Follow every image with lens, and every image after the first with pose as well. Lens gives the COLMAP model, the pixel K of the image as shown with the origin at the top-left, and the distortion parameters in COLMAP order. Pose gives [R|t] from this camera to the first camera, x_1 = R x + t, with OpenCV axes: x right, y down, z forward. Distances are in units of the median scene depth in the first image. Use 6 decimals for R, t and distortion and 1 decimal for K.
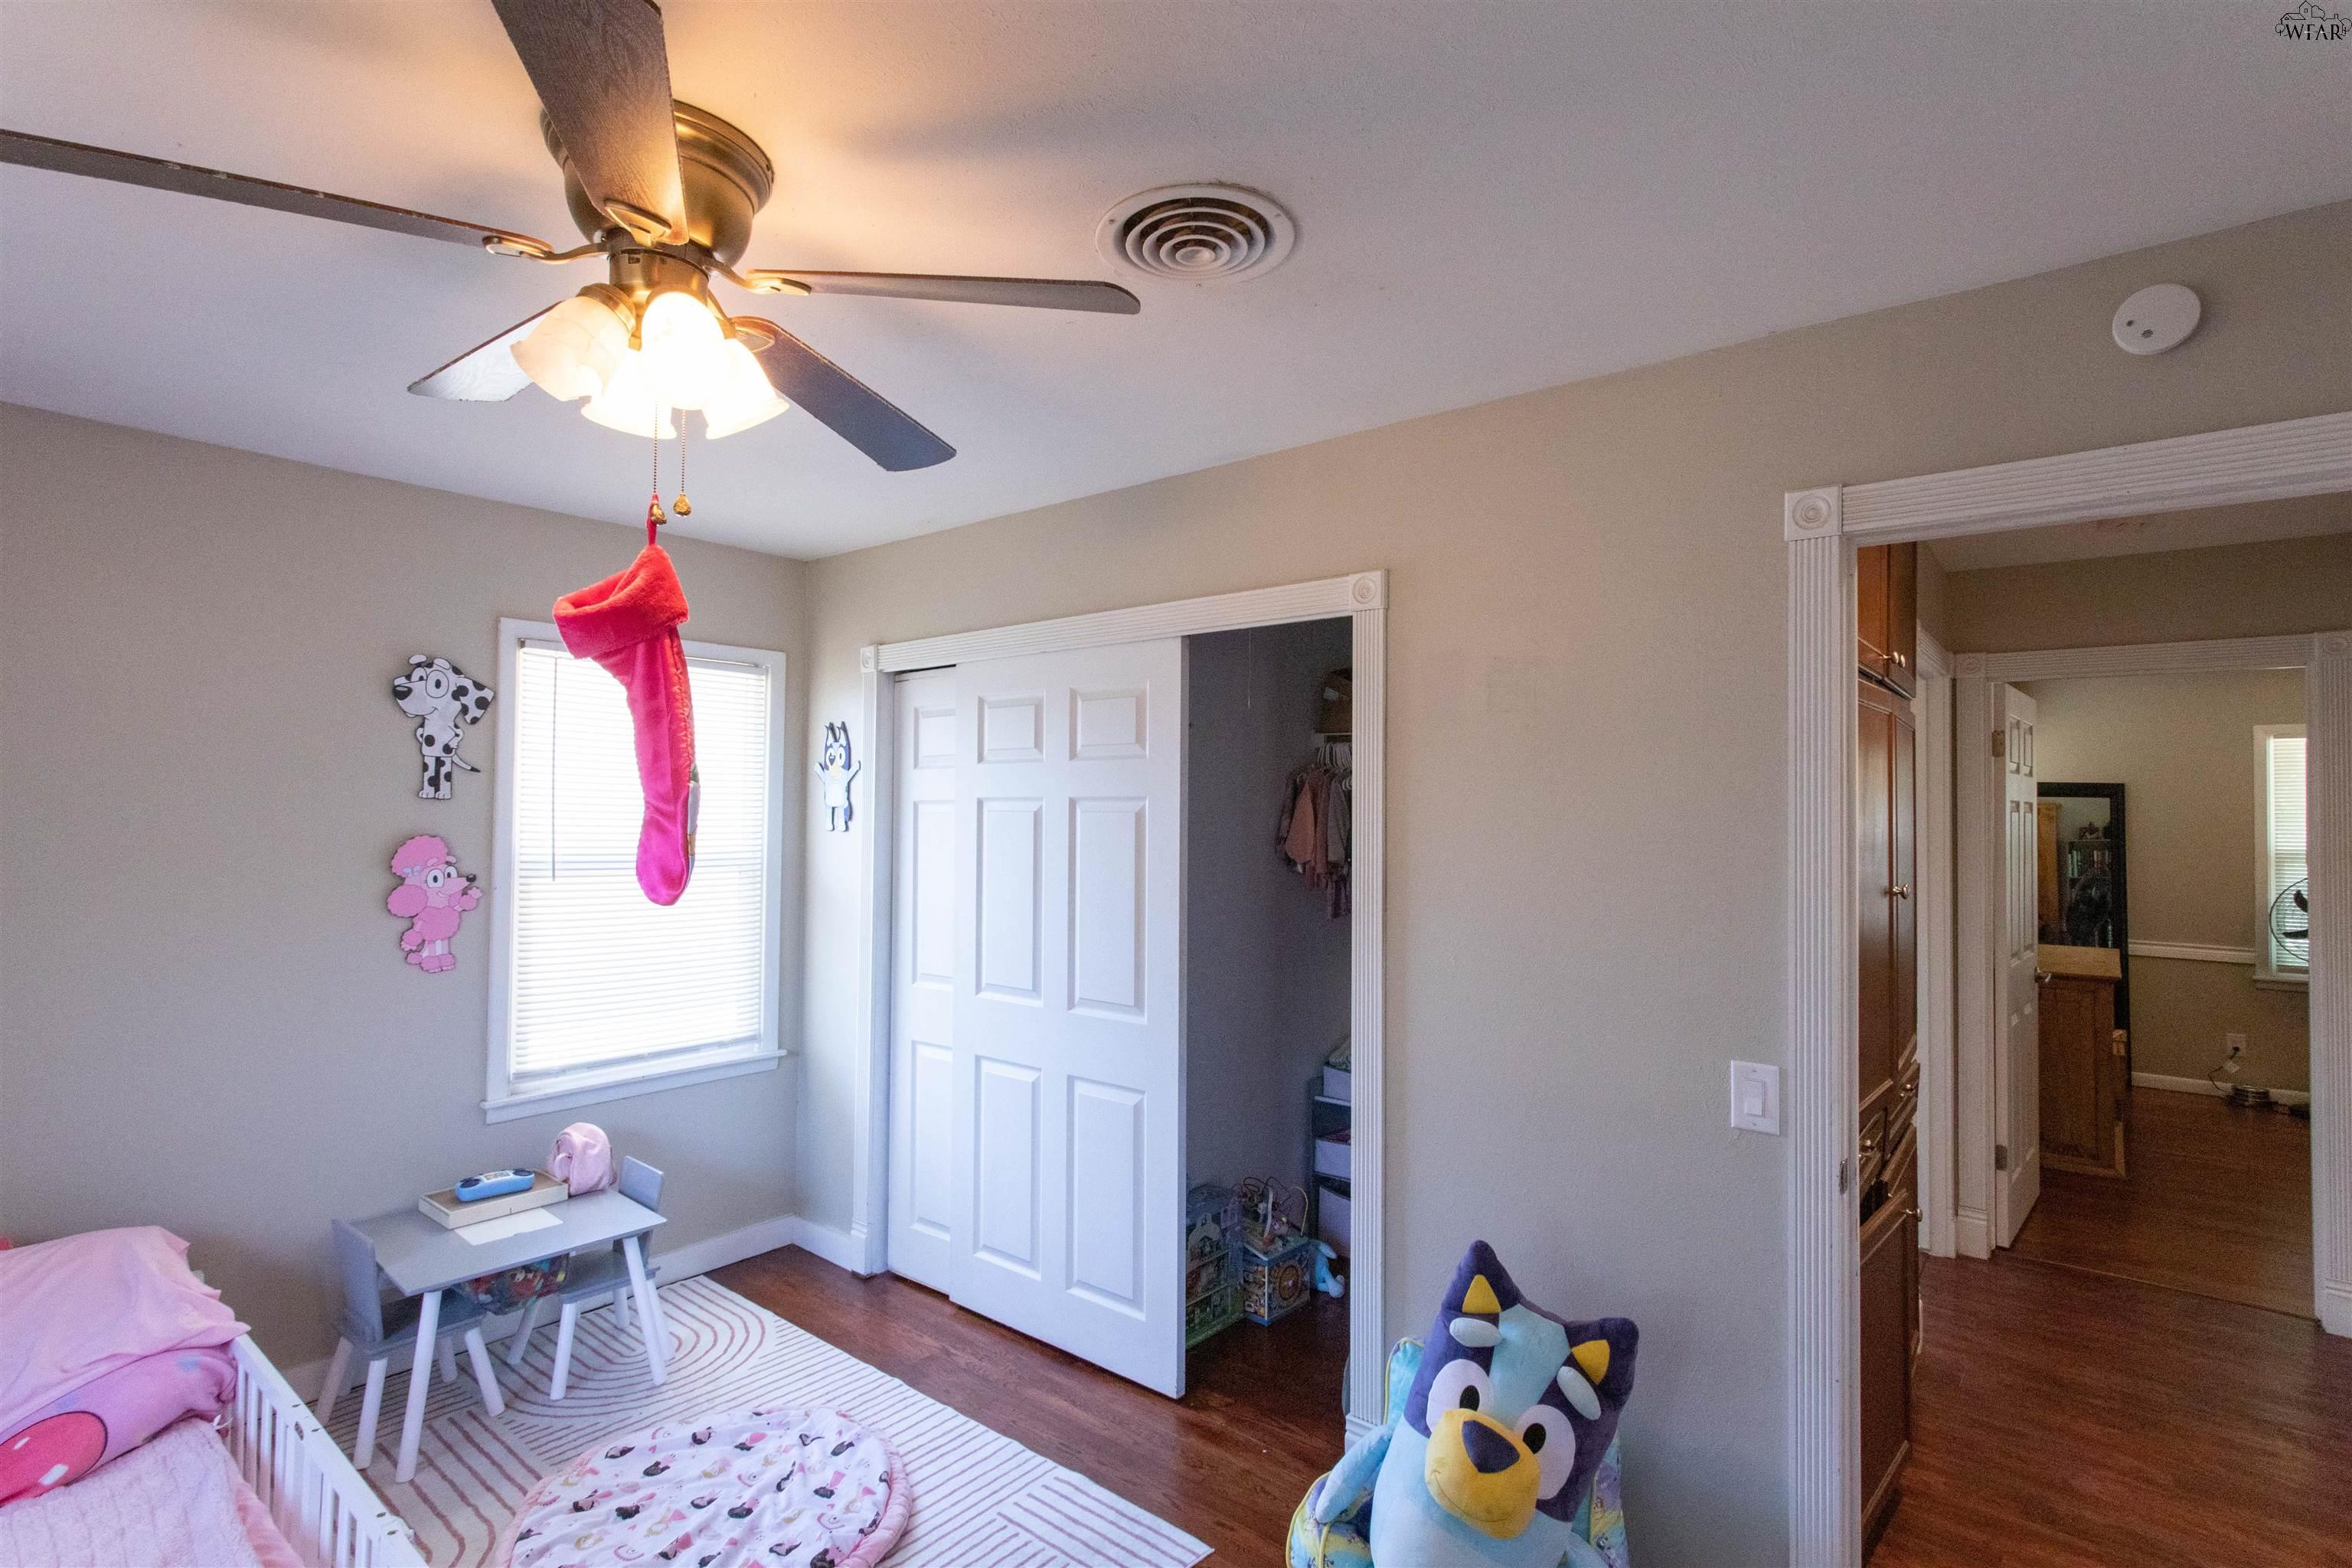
lens RADIAL K [[1130.2, 0, 1170.3], [0, 1130.2, 786.7], [0, 0, 1]] dist [0.000622, 0.001493]
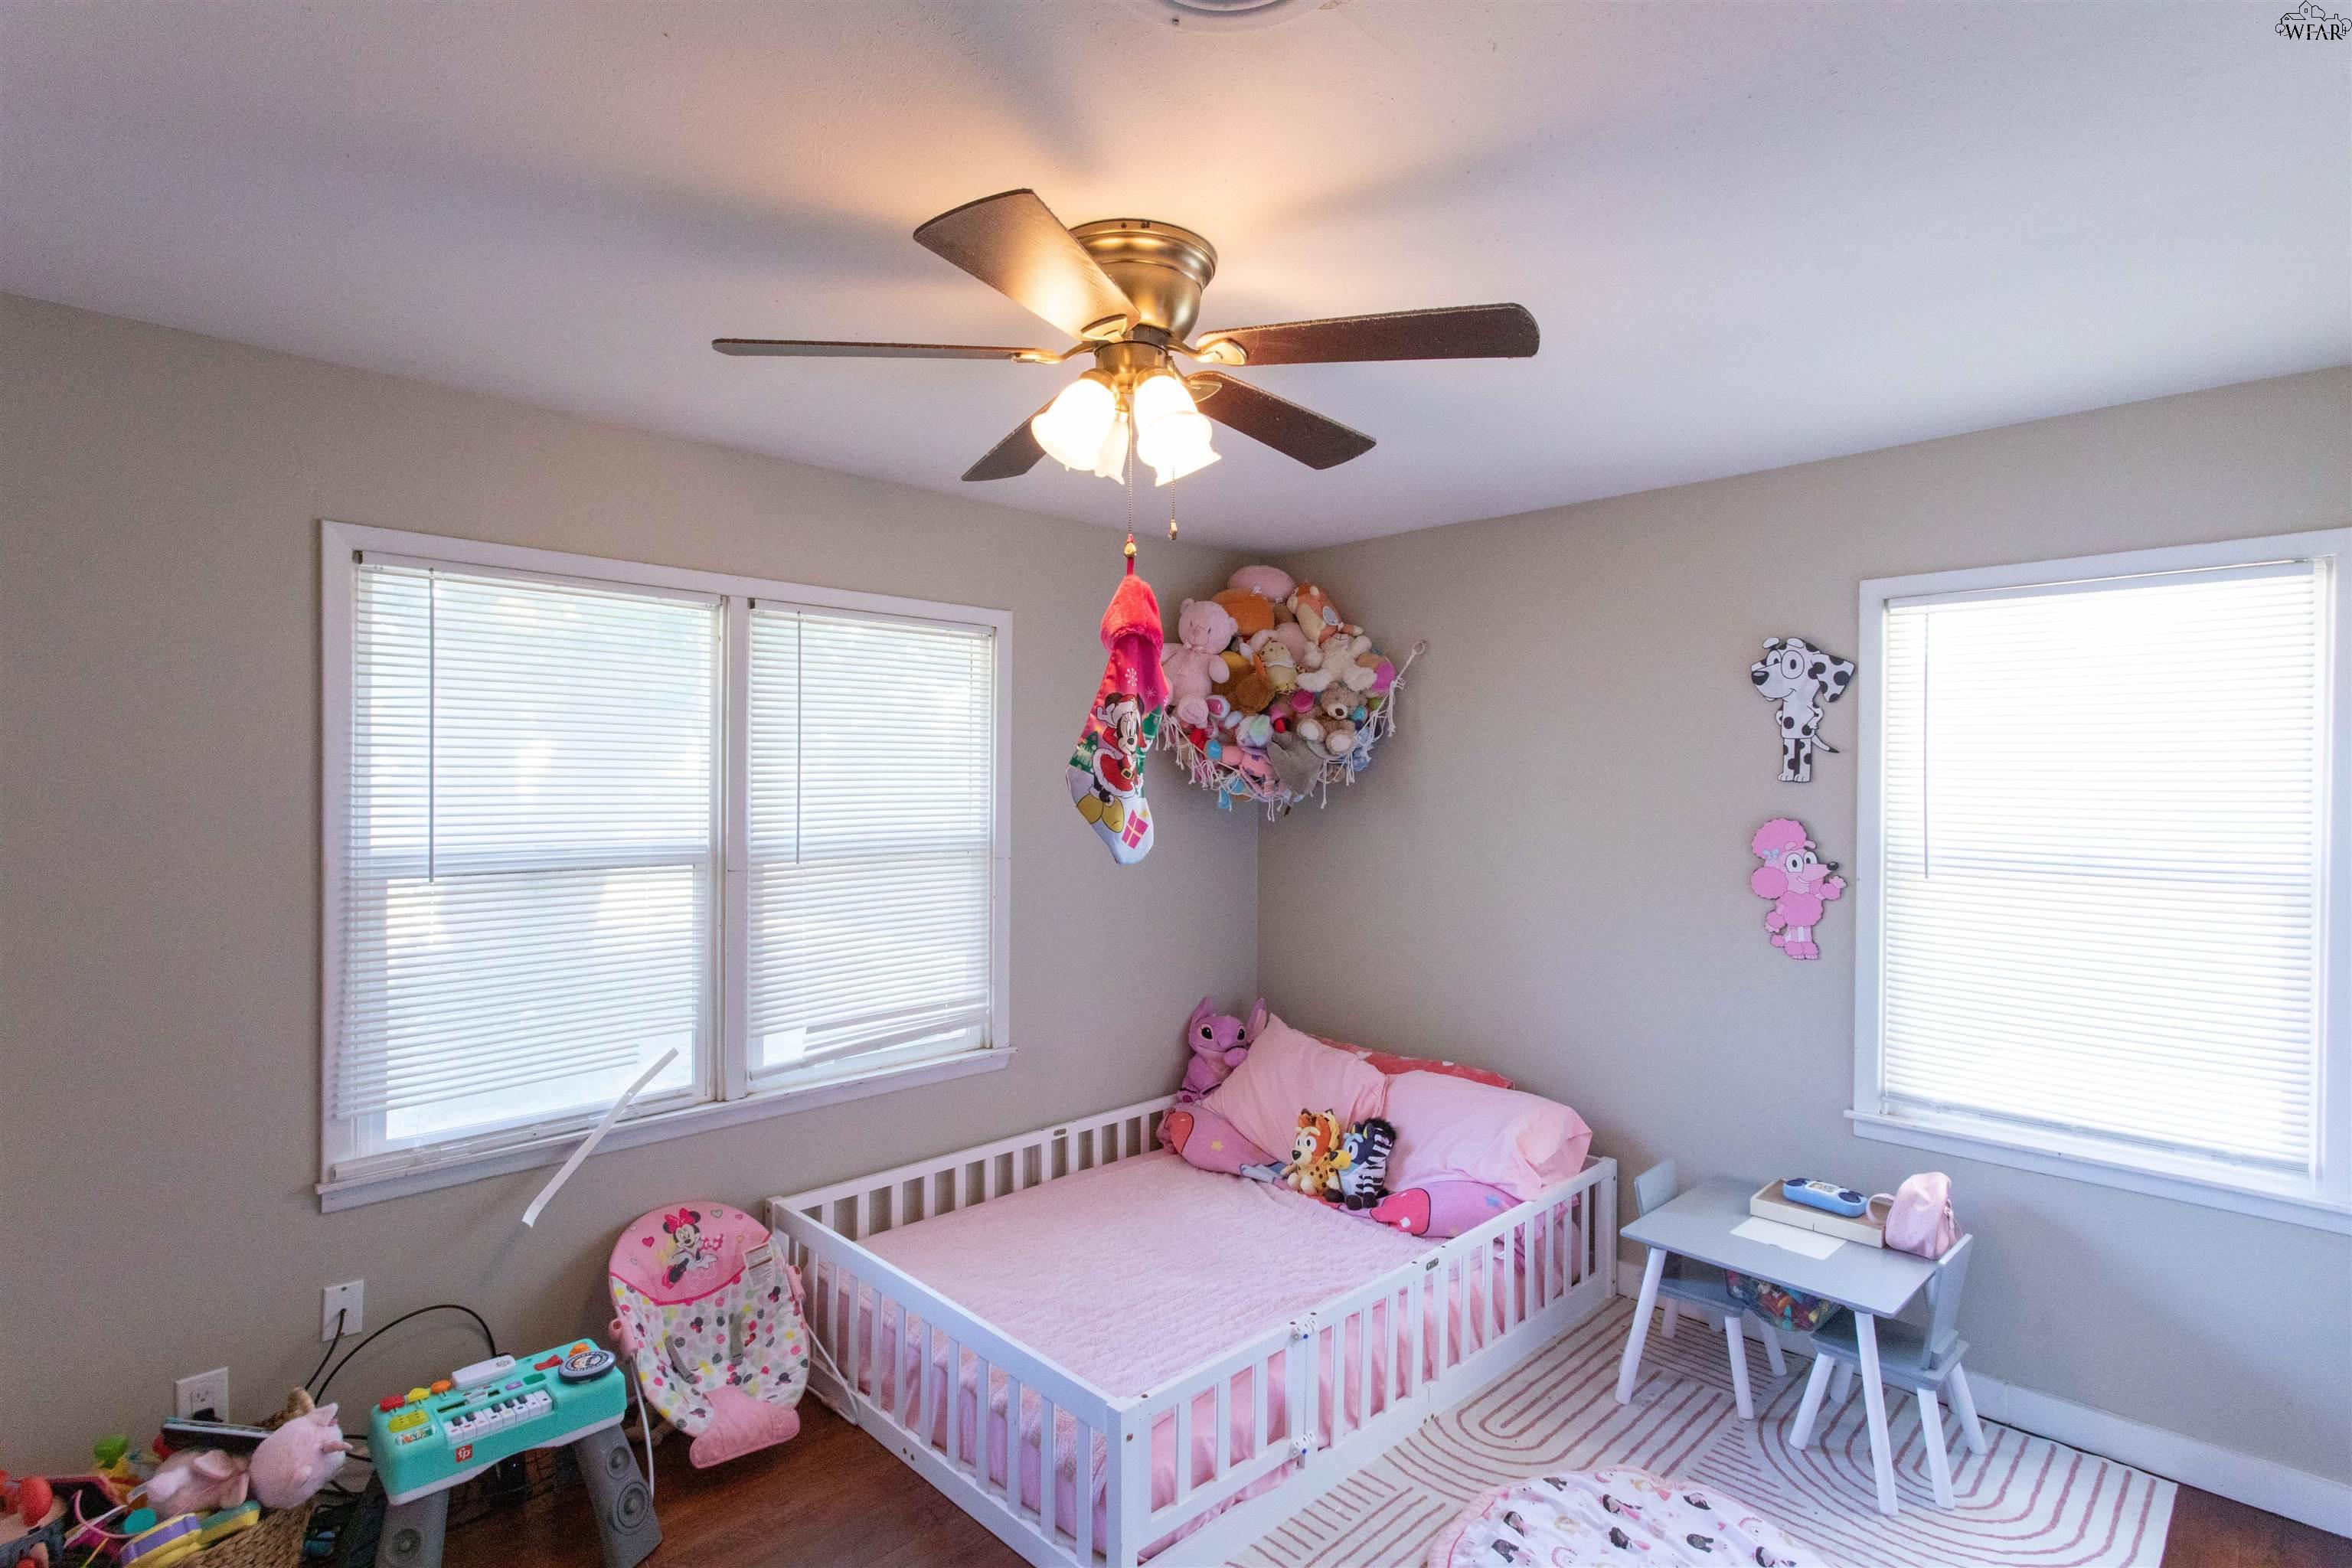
lens RADIAL K [[1130.2, 0, 1170.3], [0, 1130.2, 786.7], [0, 0, 1]] dist [0.000622, 0.001493]
pose [[-0.111919, 0.005144, -0.993704, 0.382498], [0.021382, 0.999768, 0.002768, 0.000652], [0.993487, -0.020937, -0.112003, 0.571359]]
